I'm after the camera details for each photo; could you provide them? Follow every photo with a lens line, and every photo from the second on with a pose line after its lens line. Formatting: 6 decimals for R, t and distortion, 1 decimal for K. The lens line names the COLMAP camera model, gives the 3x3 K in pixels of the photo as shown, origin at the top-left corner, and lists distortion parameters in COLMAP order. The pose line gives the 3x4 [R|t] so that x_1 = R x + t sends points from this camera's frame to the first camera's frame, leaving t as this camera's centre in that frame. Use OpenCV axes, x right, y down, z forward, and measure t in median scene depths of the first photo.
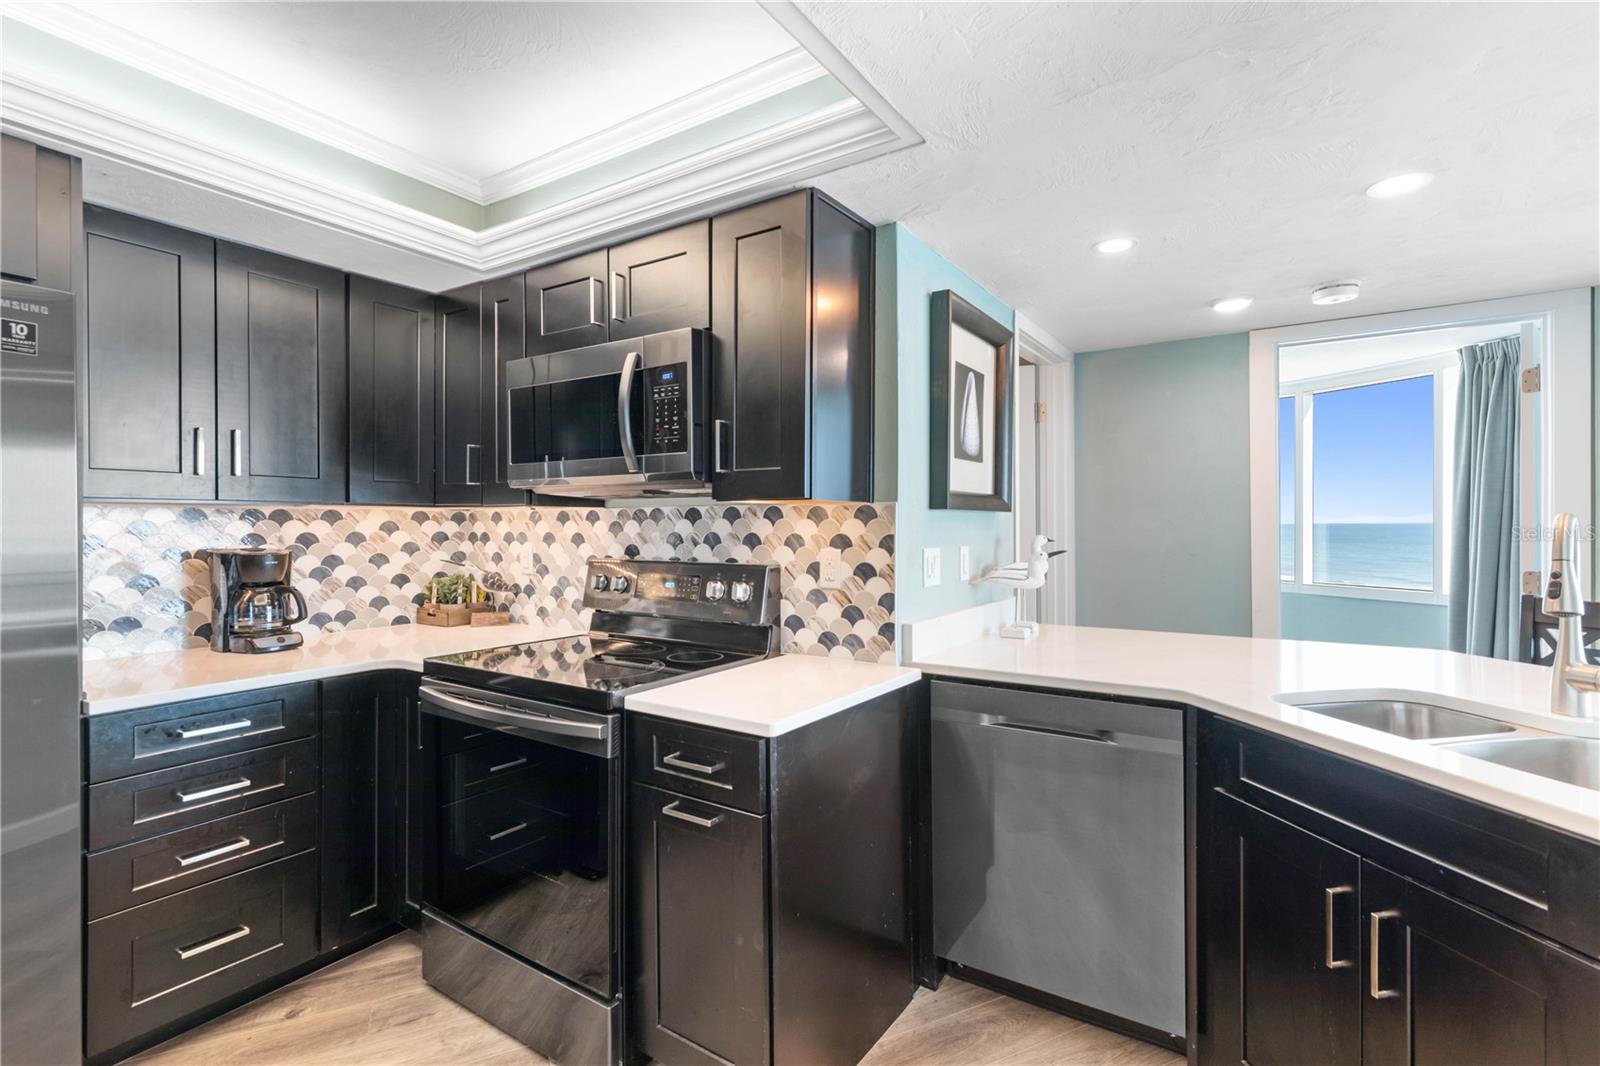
lens RADIAL K [[728.2, 0, 800.2], [0, 728.2, 513.0], [0, 0, 1]] dist [0.002469, 0.000227]
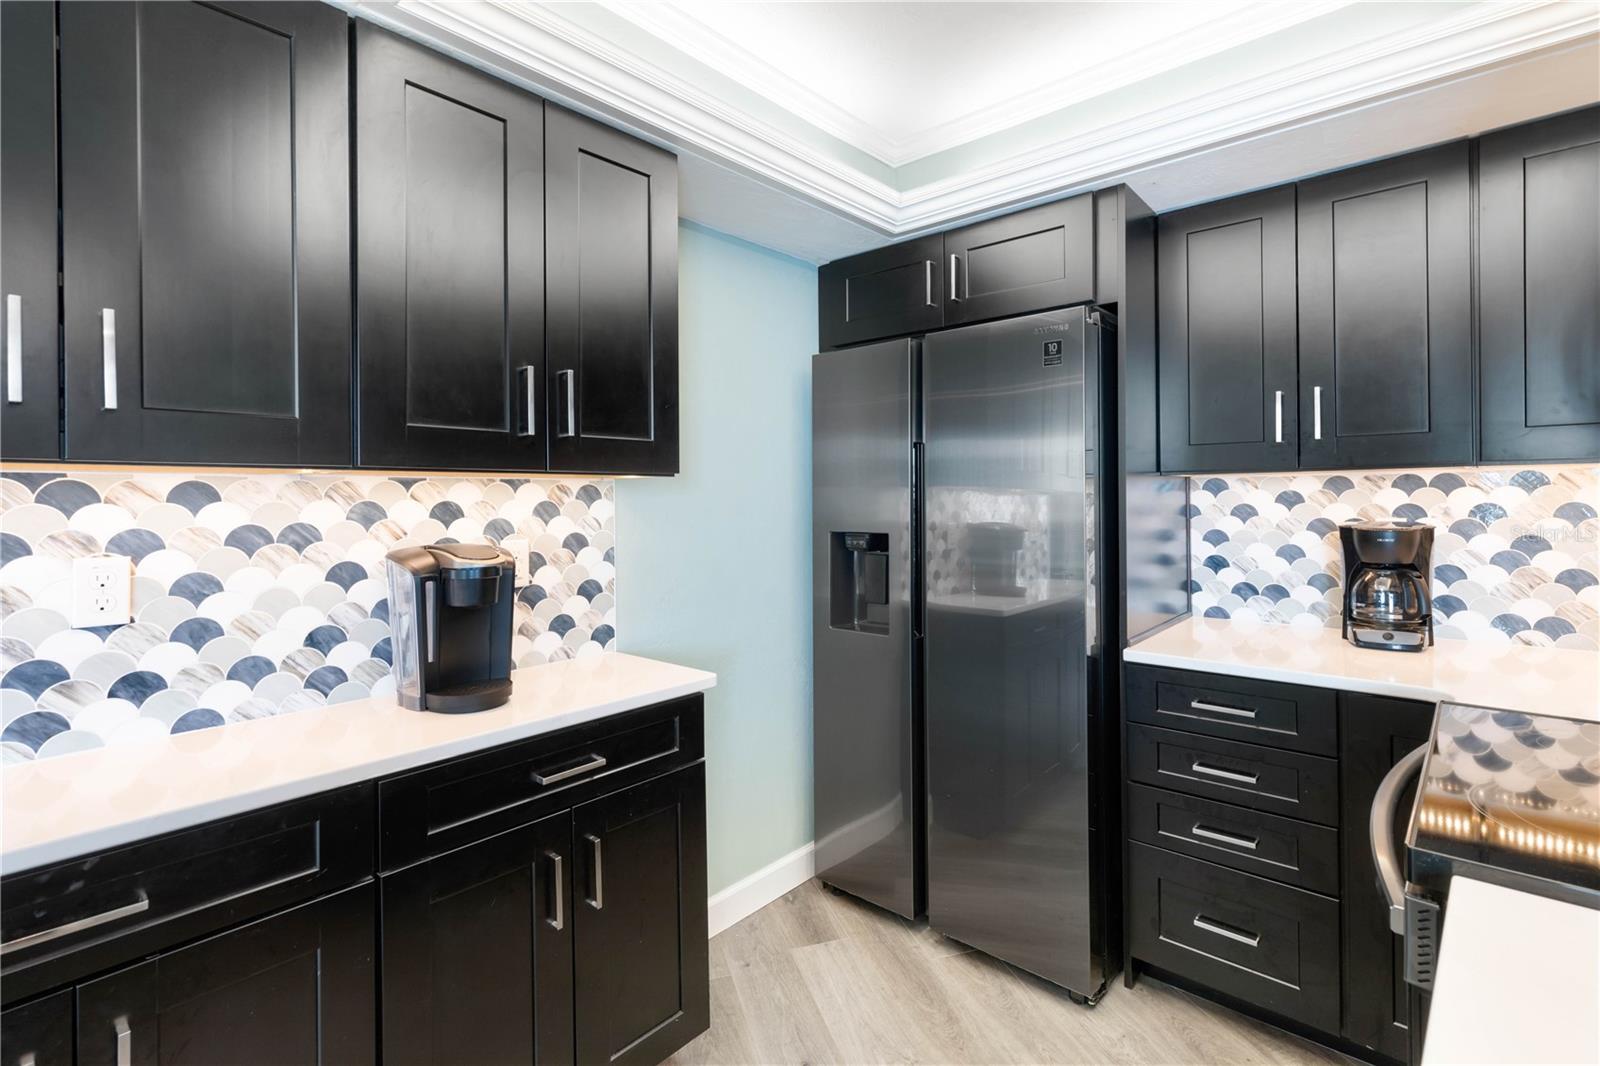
lens RADIAL K [[748.5, 0, 795.3], [0, 748.5, 491.4], [0, 0, 1]] dist [-0.000374, -0.000412]
pose [[-0.143768, -0.005843, -0.989594, 0.194877], [0.027166, 0.999582, -0.009849, 0.003679], [0.989238, -0.028300, -0.143549, 0.456159]]
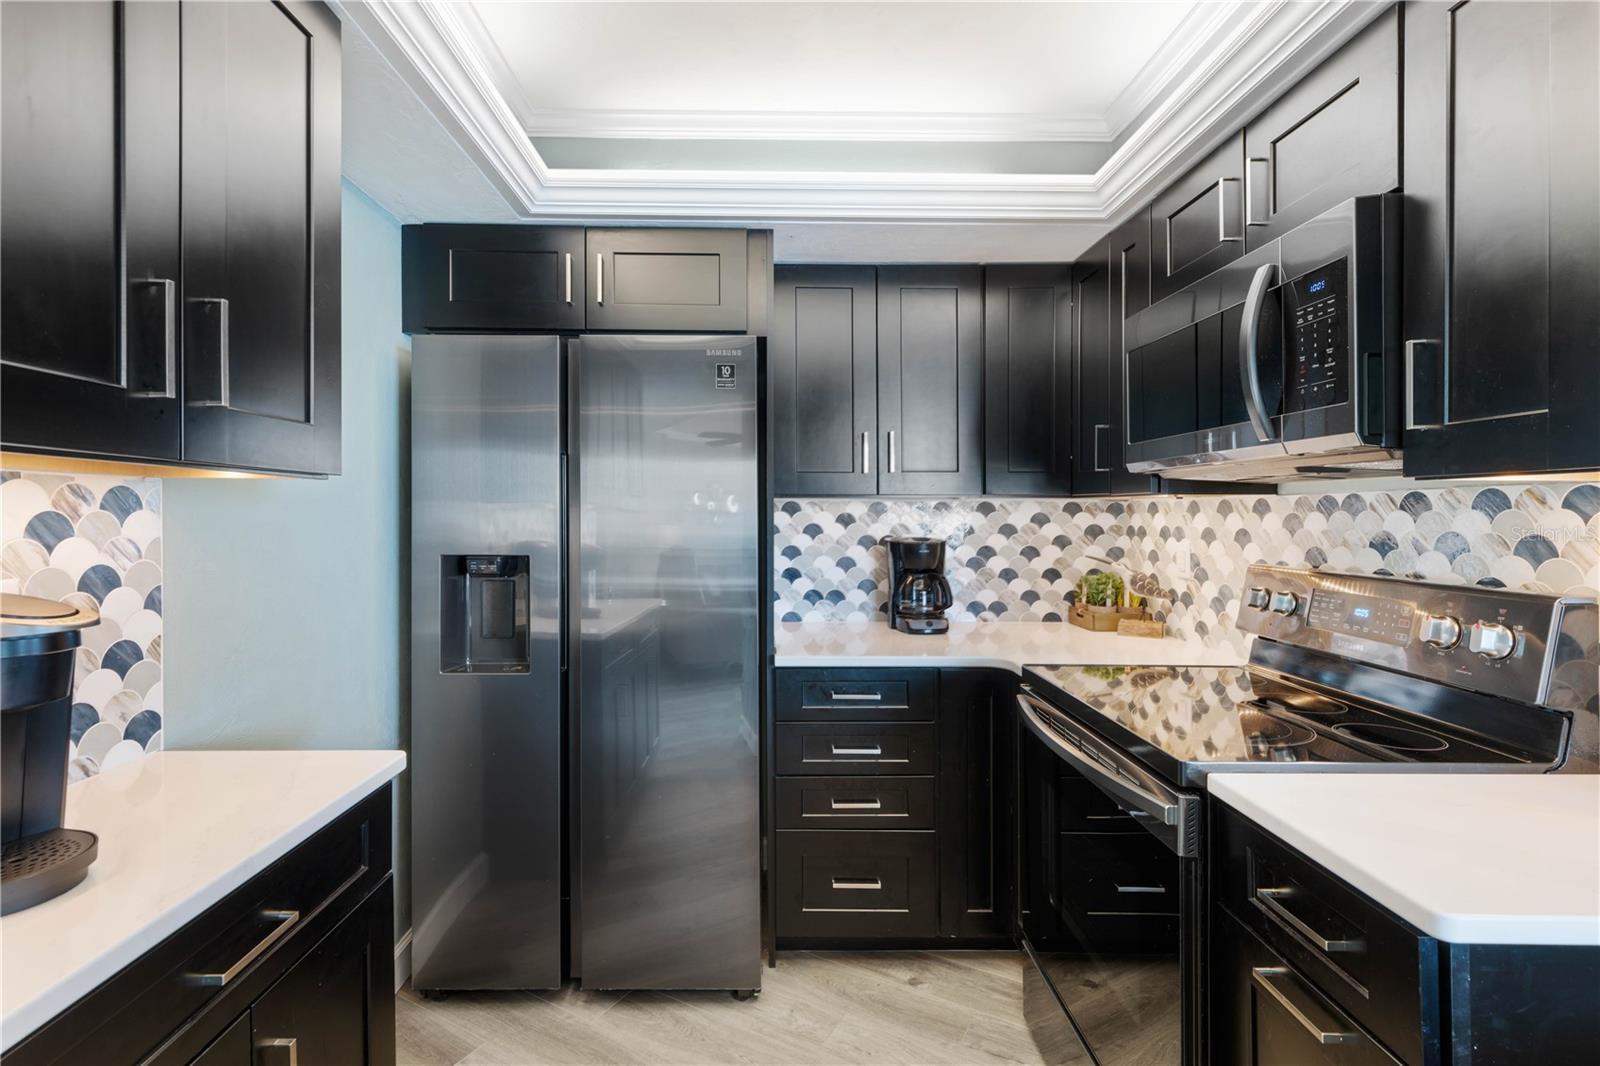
lens RADIAL K [[754.4, 0, 780.3], [0, 754.4, 508.0], [0, 0, 1]] dist [0.001190, -0.000421]
pose [[0.560452, -0.004537, -0.828174, 0.080939], [0.009634, 0.999953, 0.001041, 0.000624], [0.828131, -0.008562, 0.560469, 0.190623]]
